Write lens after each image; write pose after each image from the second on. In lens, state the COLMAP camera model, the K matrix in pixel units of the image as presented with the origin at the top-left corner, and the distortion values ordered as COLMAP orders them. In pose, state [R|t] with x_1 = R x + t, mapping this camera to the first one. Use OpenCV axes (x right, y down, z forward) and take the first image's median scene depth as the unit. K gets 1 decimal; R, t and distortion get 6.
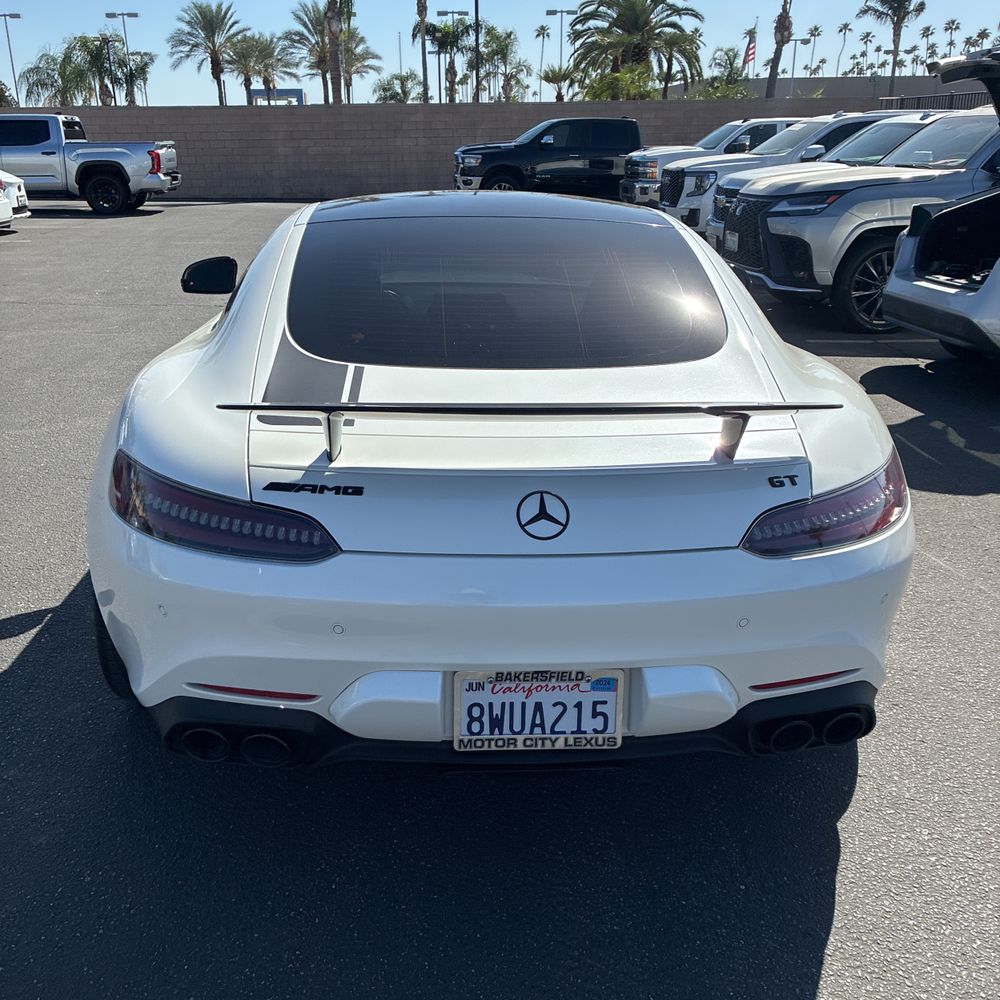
lens RADIAL K [[1006.9, 0, 501.2], [0, 1006.9, 512.1], [0, 0, 1]] dist [0.021554, -0.030083]
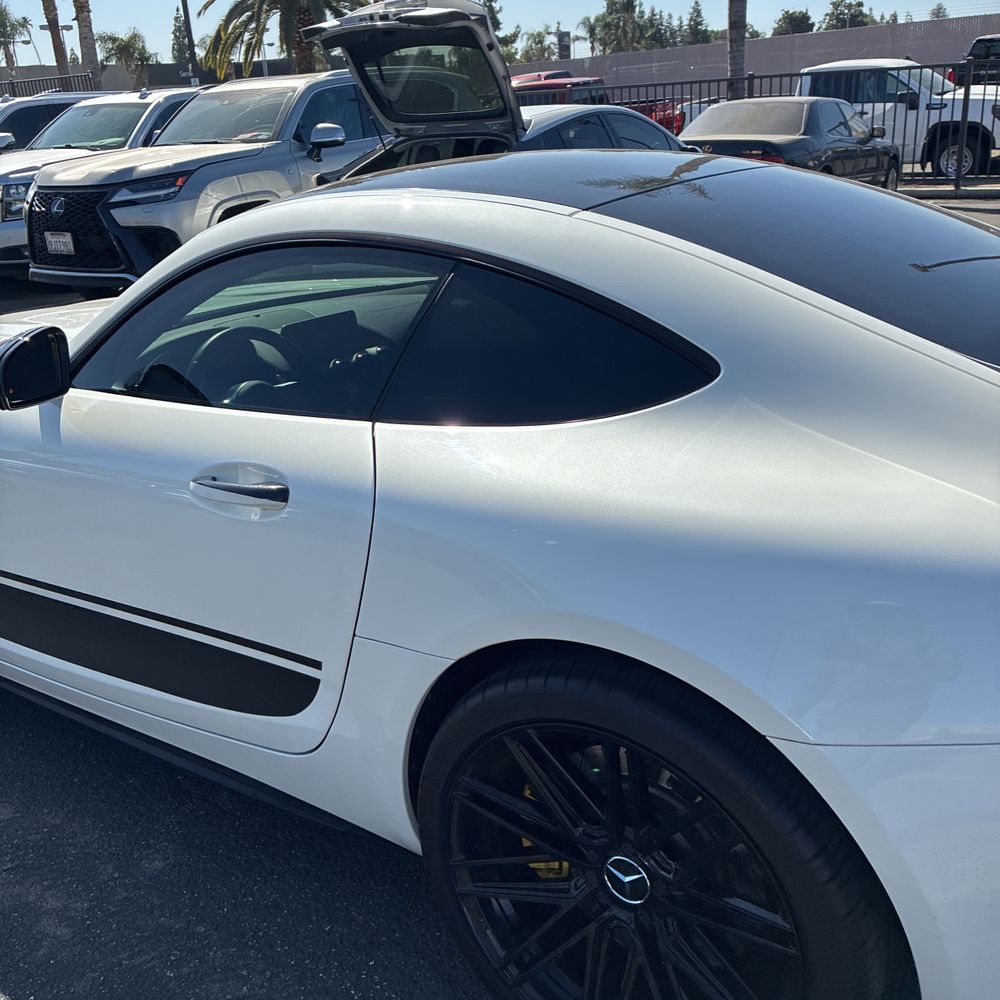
lens RADIAL K [[984.7, 0, 499.8], [0, 984.7, 500.5], [0, 0, 1]] dist [0.008629, 0.011855]
pose [[0.620226, -0.318246, 0.716965, -0.301168], [0.317032, 0.937727, 0.141983, -0.100161], [-0.717503, 0.139240, 0.682497, 0.302216]]
